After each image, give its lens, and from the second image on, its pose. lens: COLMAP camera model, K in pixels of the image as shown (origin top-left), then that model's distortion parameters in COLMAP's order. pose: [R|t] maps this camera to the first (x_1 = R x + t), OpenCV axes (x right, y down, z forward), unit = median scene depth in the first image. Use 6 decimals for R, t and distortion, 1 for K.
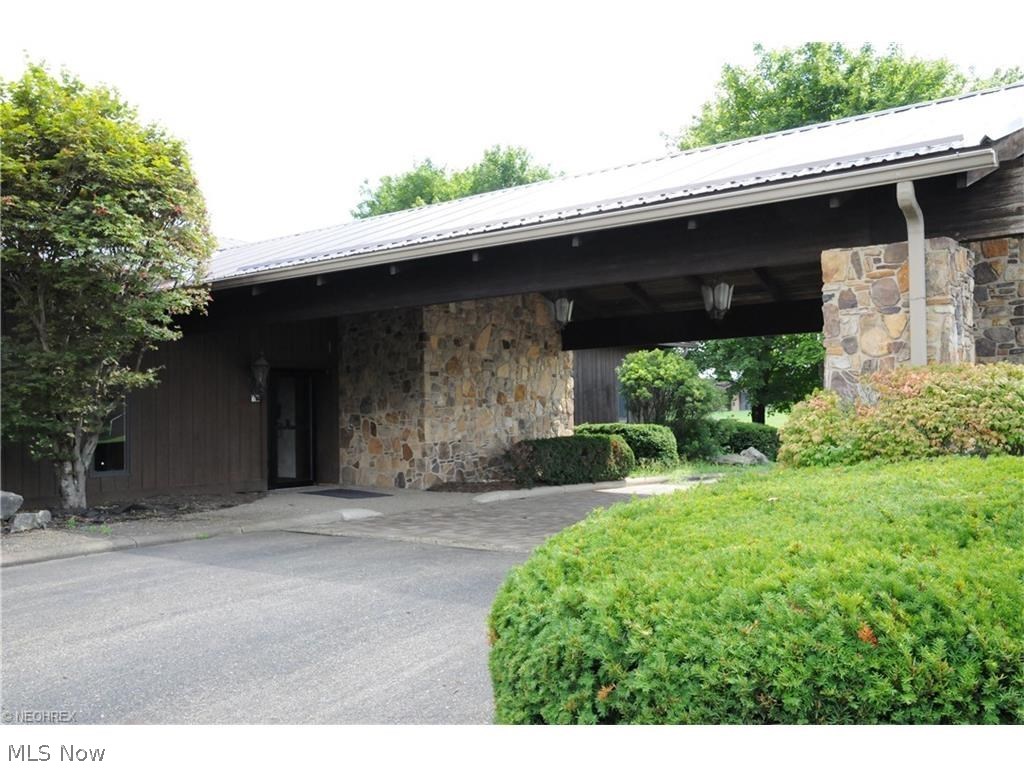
lens RADIAL K [[968.5, 0, 512.0], [0, 968.5, 384.0], [0, 0, 1]] dist [-0.004513, -0.002799]
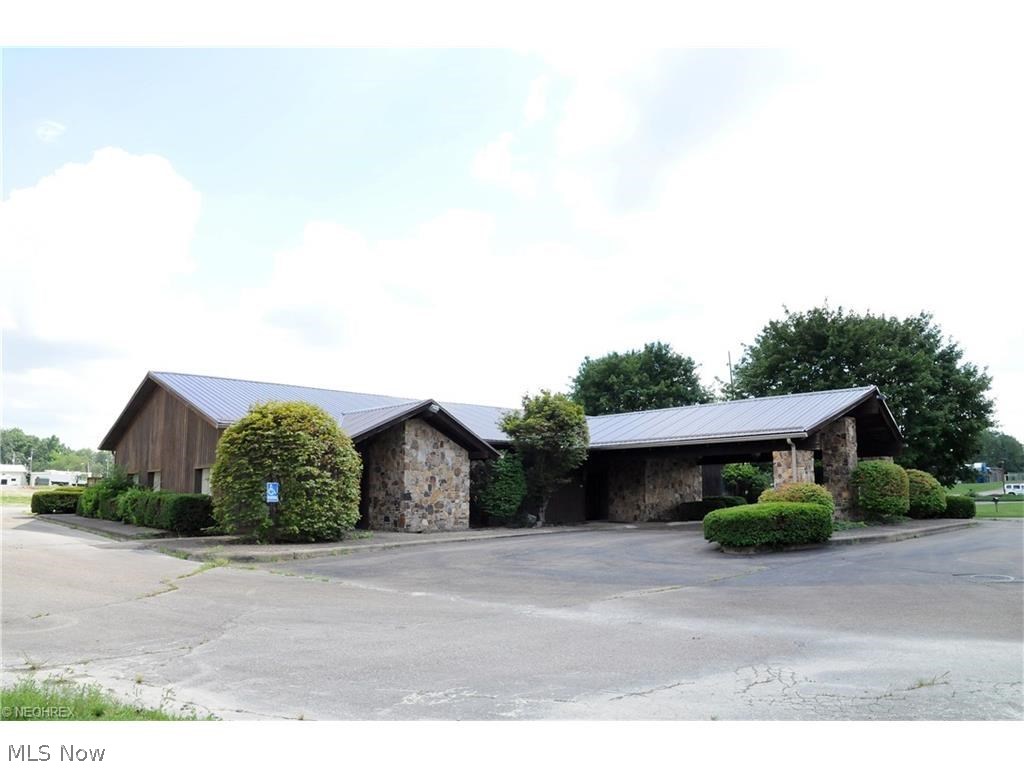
lens RADIAL K [[719.5, 0, 512.0], [0, 719.5, 384.0], [0, 0, 1]] dist [-0.123433, 0.064732]
pose [[0.984045, -0.014330, -0.177341, -0.092918], [-0.005703, 0.993699, -0.111938, -0.038454], [0.177827, 0.111163, 0.977763, -0.920632]]
